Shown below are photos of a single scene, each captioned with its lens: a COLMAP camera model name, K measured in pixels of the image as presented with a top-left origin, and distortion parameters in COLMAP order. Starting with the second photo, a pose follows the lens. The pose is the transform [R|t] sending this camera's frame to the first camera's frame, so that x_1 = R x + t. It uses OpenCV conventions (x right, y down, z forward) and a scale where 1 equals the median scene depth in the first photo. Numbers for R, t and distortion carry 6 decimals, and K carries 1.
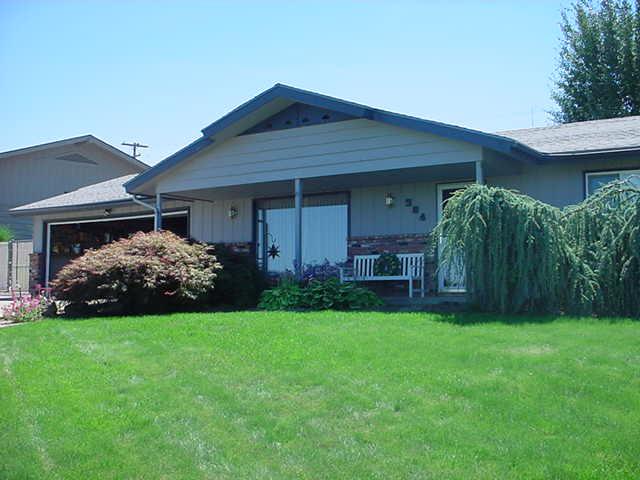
lens RADIAL K [[798.1, 0, 320.2], [0, 798.1, 226.7], [0, 0, 1]] dist [-0.243313, 0.342440]
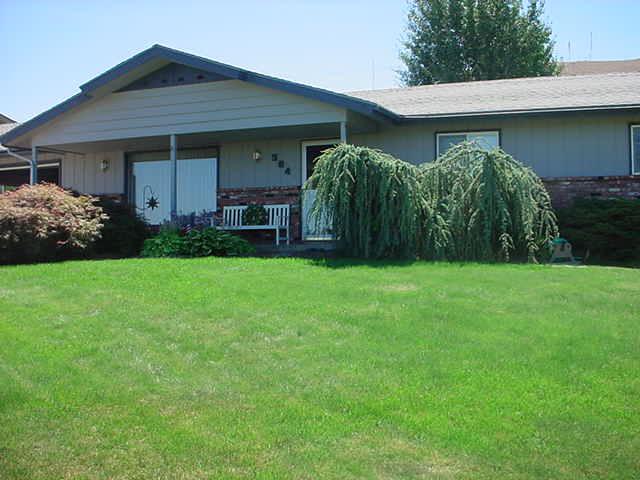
lens RADIAL K [[798.1, 0, 320.2], [0, 798.1, 226.7], [0, 0, 1]] dist [-0.243313, 0.342440]
pose [[0.979993, -0.003537, 0.199002, -0.049894], [-0.009037, 0.998020, 0.062241, -0.005003], [-0.198828, -0.062794, 0.978021, -0.086529]]
